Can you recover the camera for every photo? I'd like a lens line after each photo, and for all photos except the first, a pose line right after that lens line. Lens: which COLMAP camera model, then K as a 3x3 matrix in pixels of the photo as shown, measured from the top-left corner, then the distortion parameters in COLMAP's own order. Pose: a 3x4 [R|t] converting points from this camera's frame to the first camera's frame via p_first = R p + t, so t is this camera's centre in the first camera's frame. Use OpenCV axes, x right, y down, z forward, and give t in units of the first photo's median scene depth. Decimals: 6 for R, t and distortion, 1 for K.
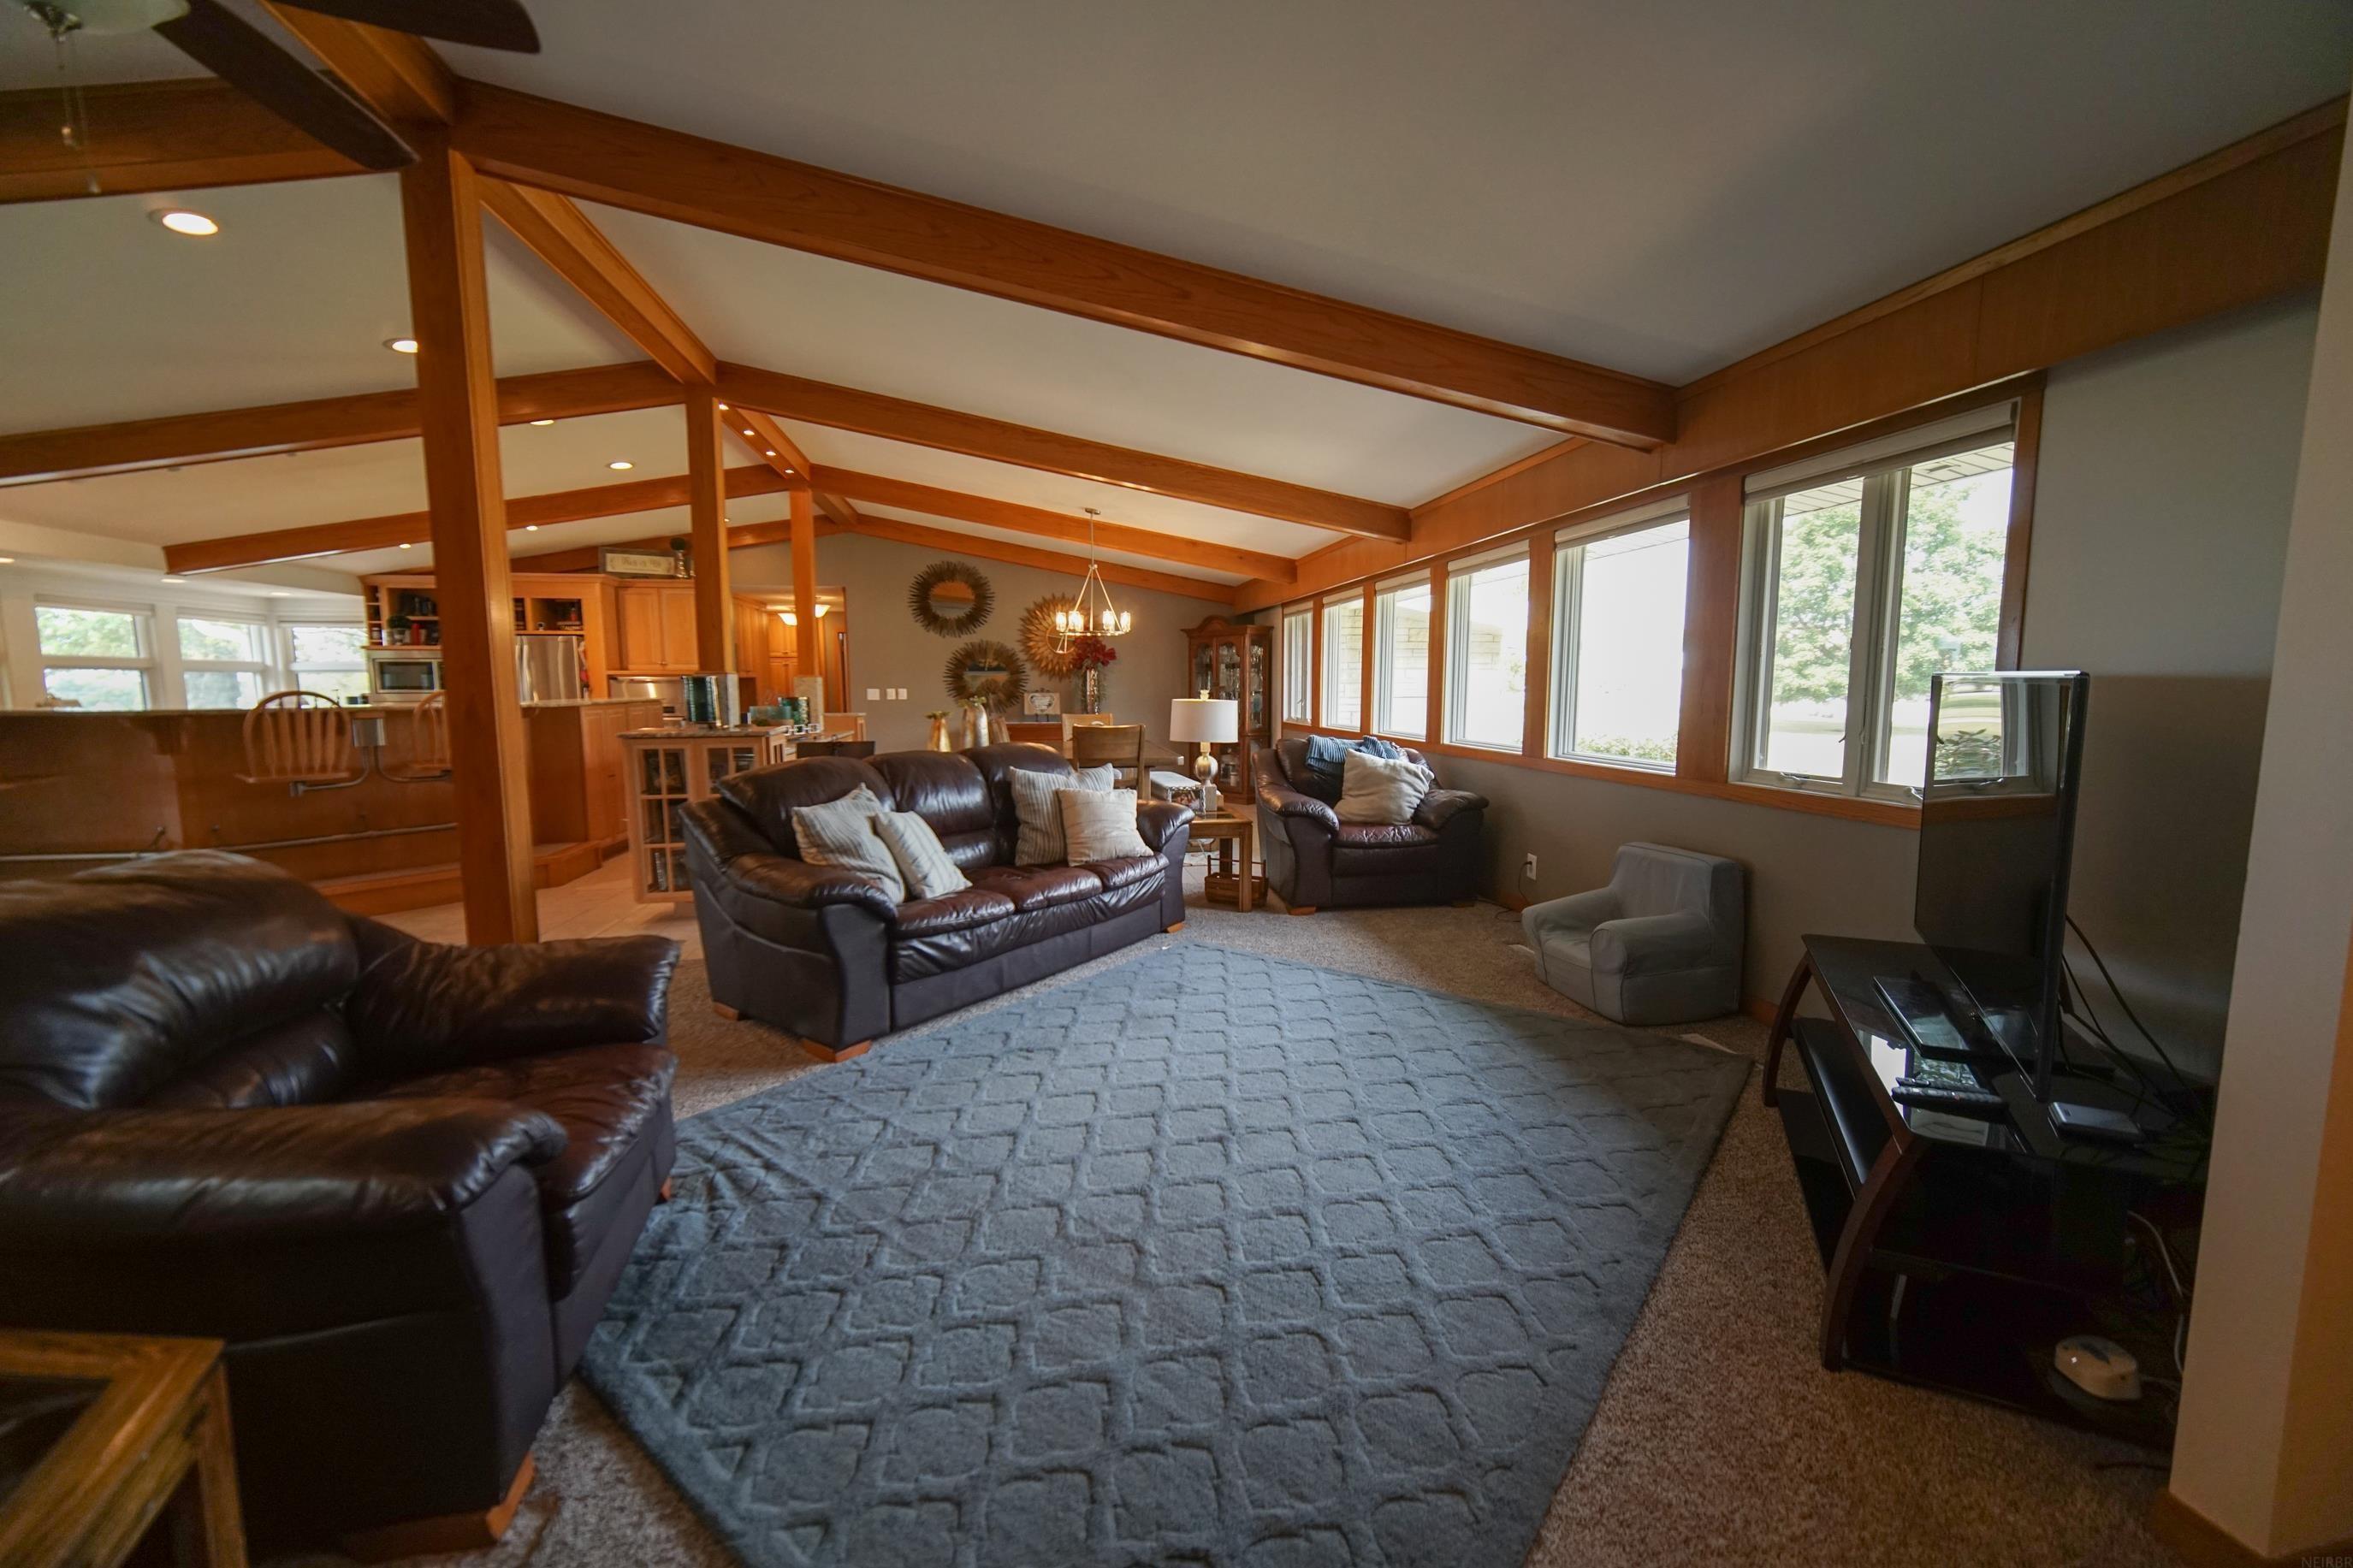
lens RADIAL K [[915.9, 0, 1161.3], [0, 915.9, 785.9], [0, 0, 1]] dist [-0.000973, -0.000193]
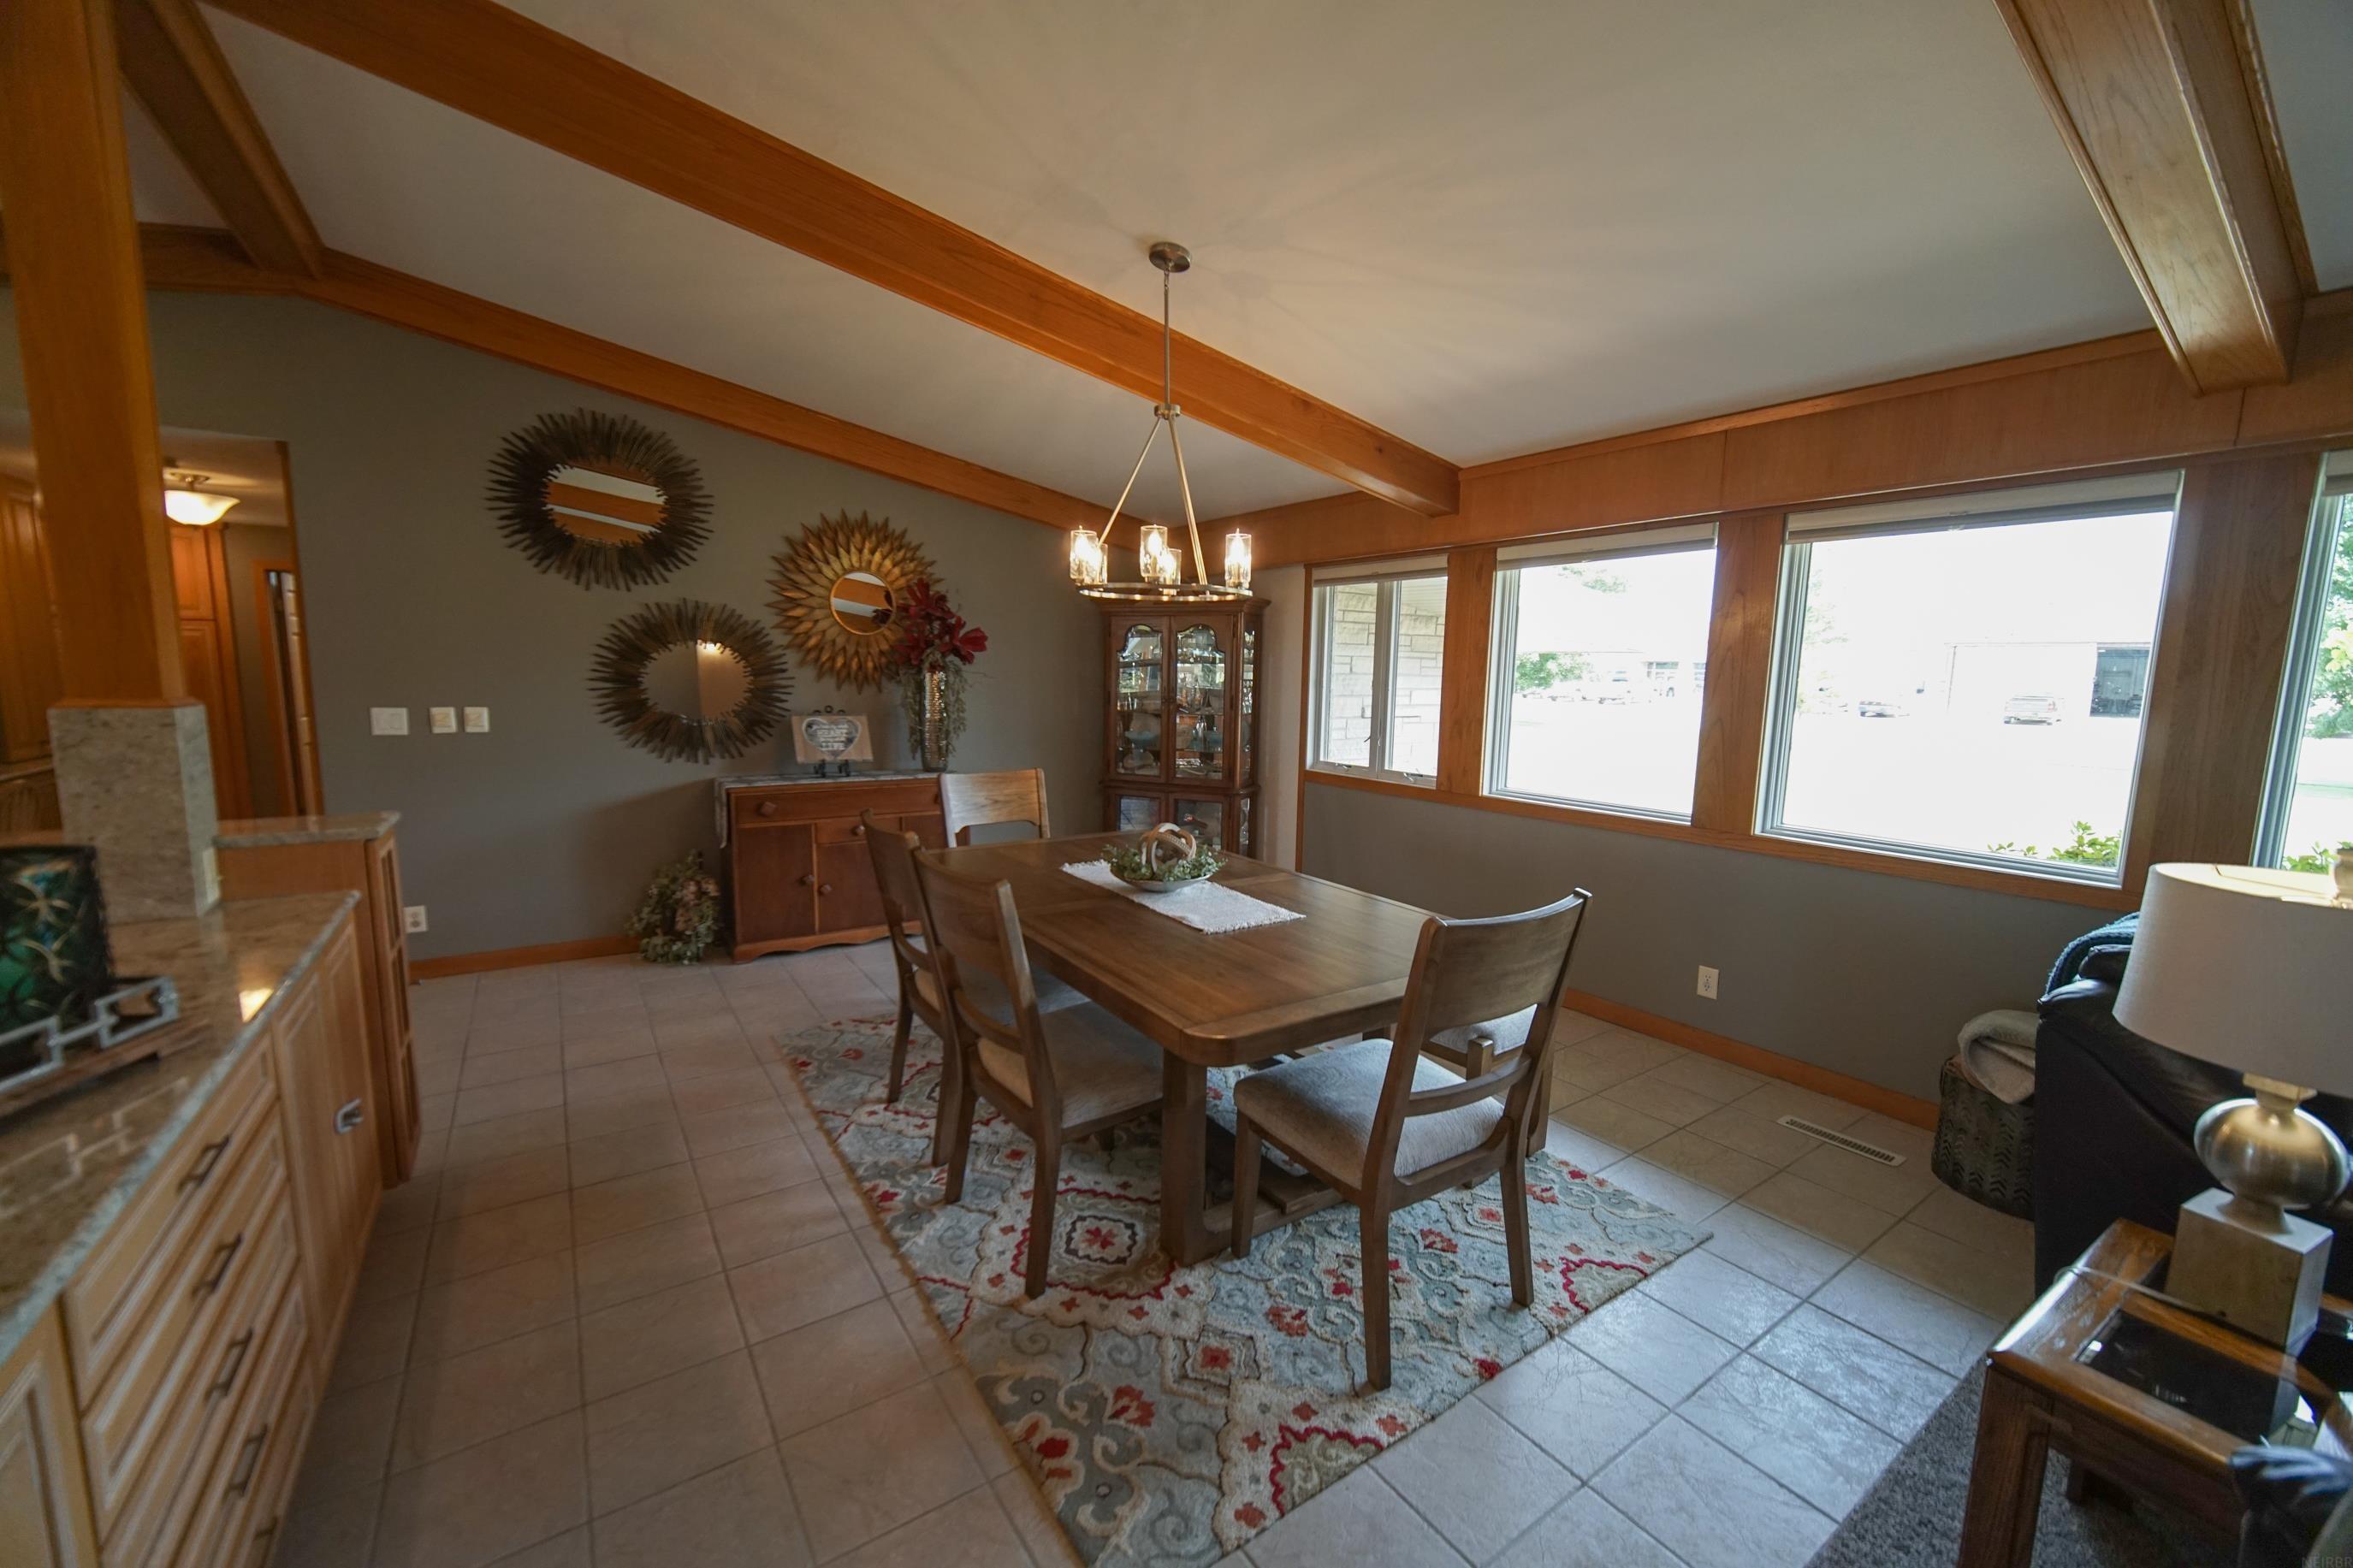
lens RADIAL K [[915.9, 0, 1161.3], [0, 915.9, 785.9], [0, 0, 1]] dist [-0.000973, -0.000193]
pose [[0.913534, -0.031956, 0.405506, -0.185822], [0.024615, 0.999425, 0.023305, -0.079904], [-0.406018, -0.011308, 0.913795, 0.544694]]
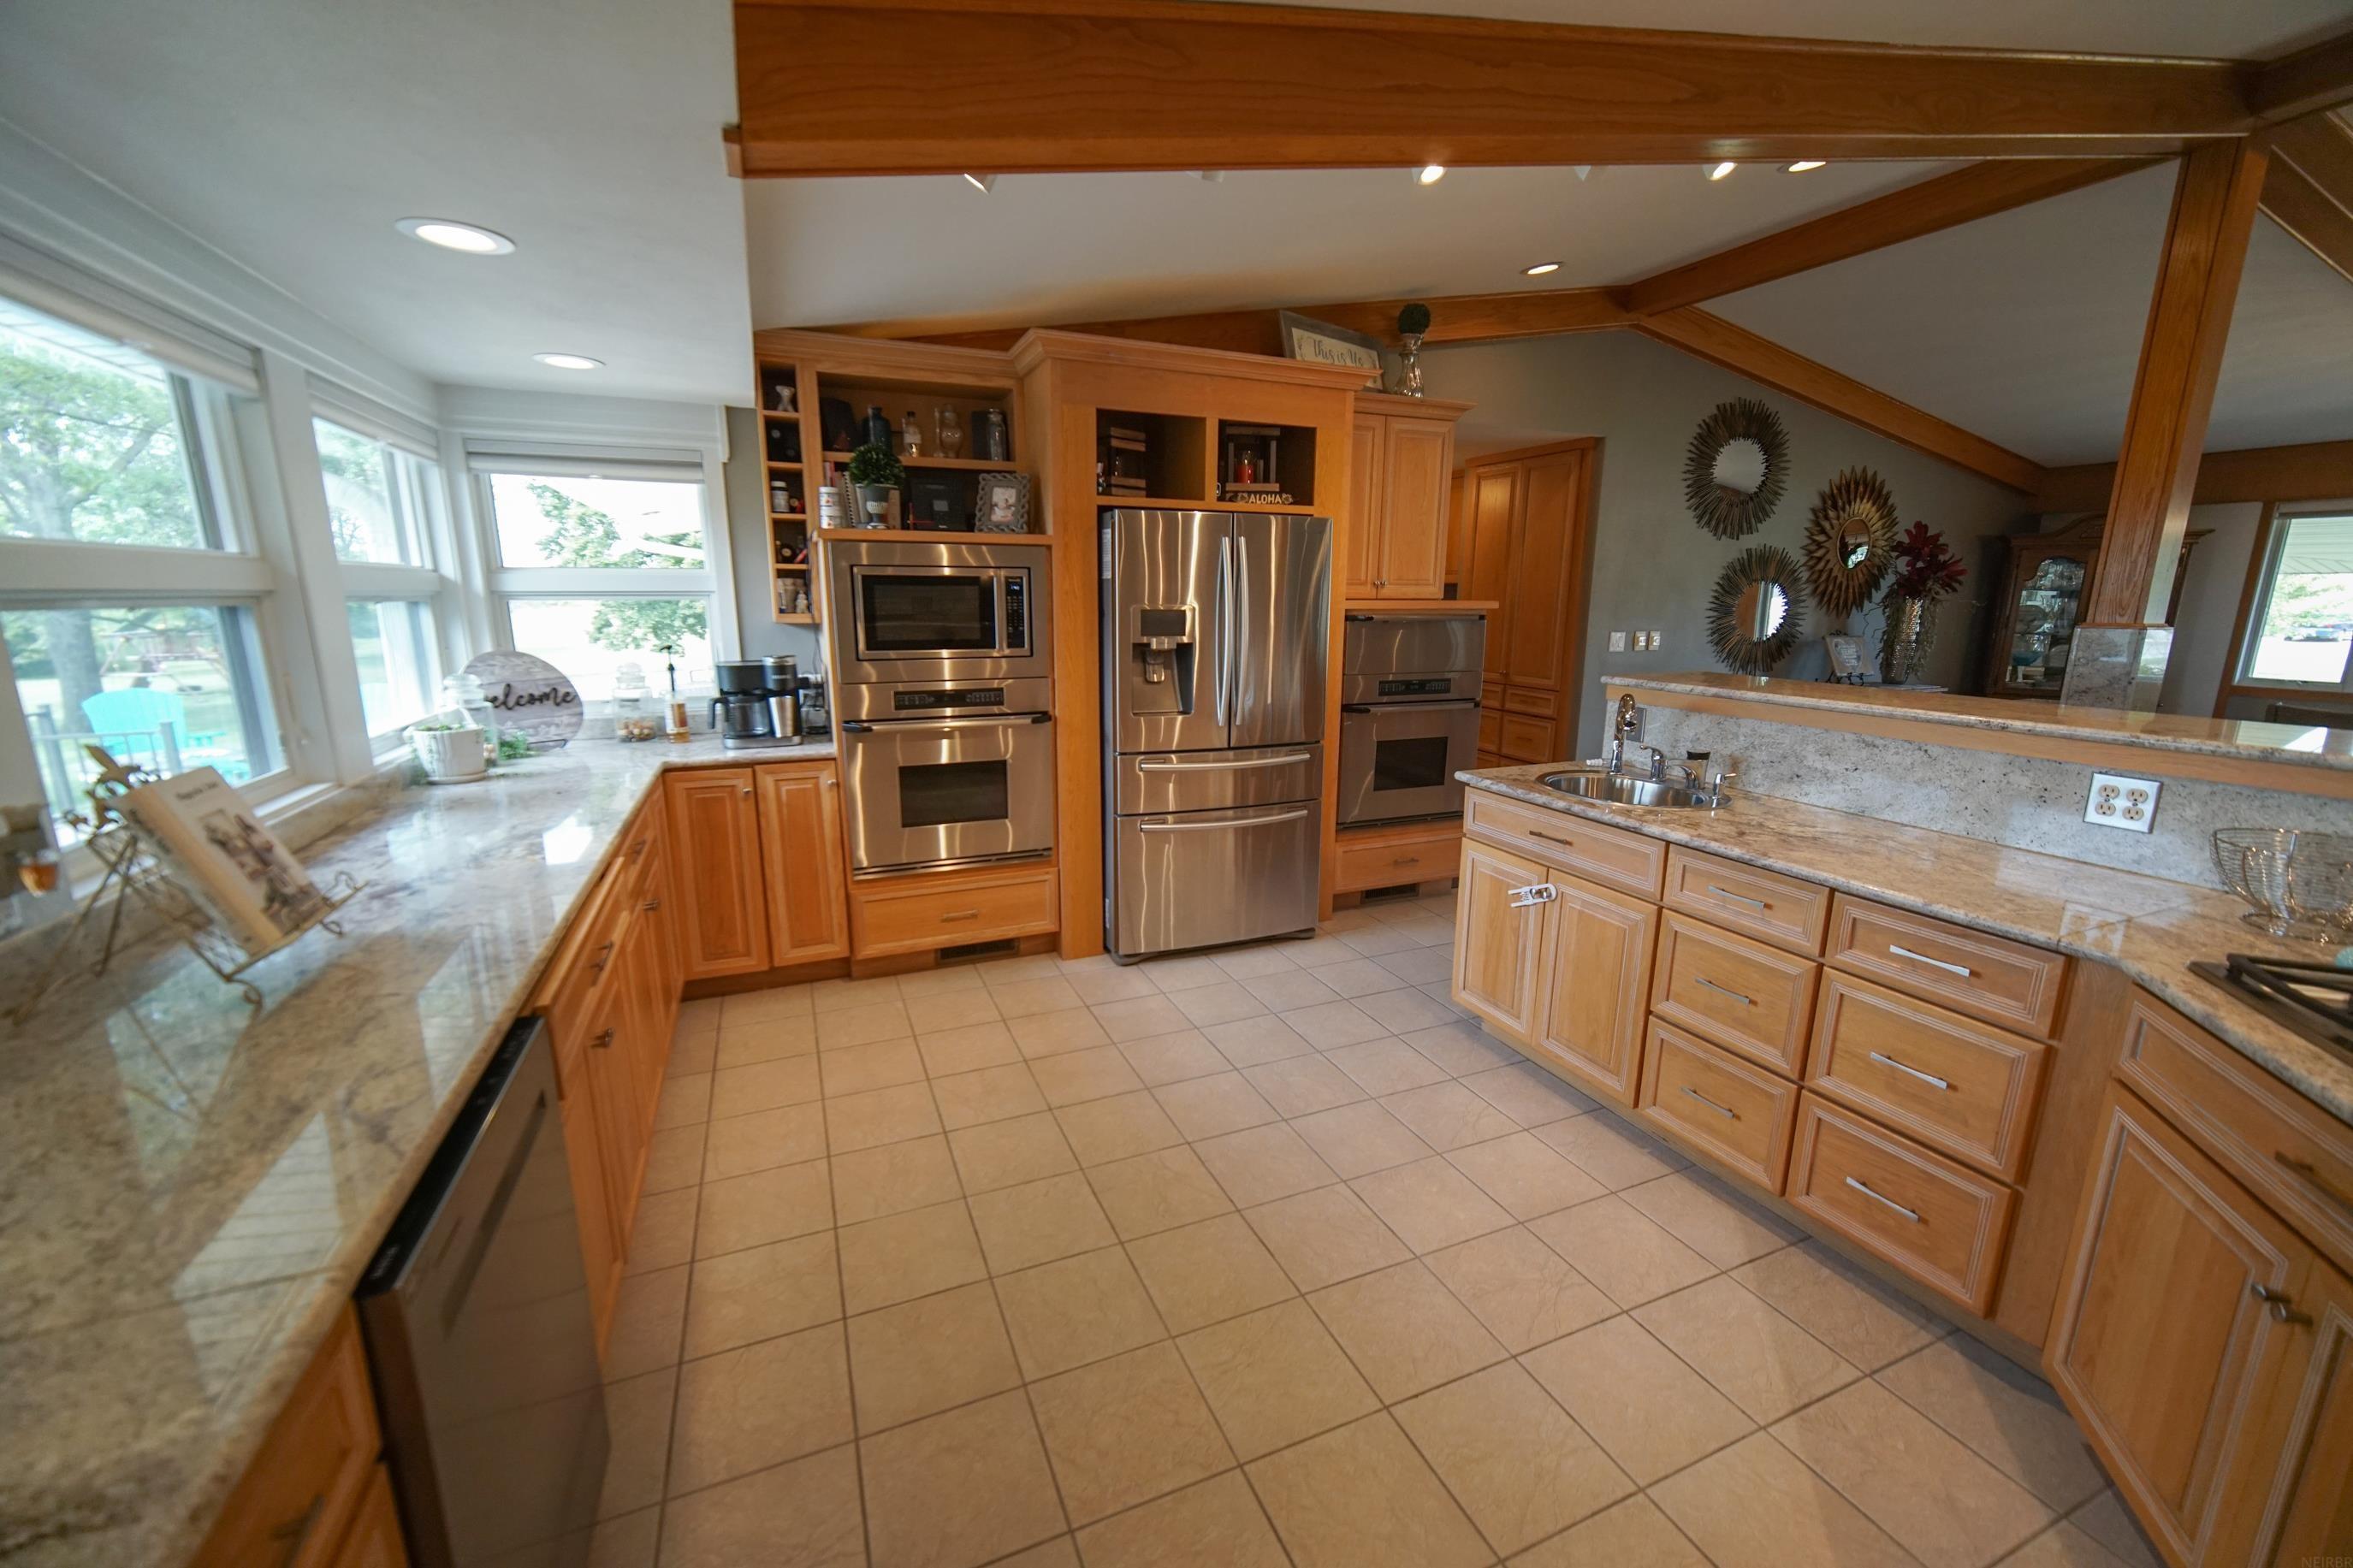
lens RADIAL K [[926.0, 0, 1181.6], [0, 926.0, 786.8], [0, 0, 1]] dist [-0.000769, 0.000017]
pose [[0.972155, -0.039867, 0.230923, -0.770699], [0.017251, 0.994924, 0.099142, -0.080295], [-0.233703, -0.092398, 0.967908, 0.566237]]
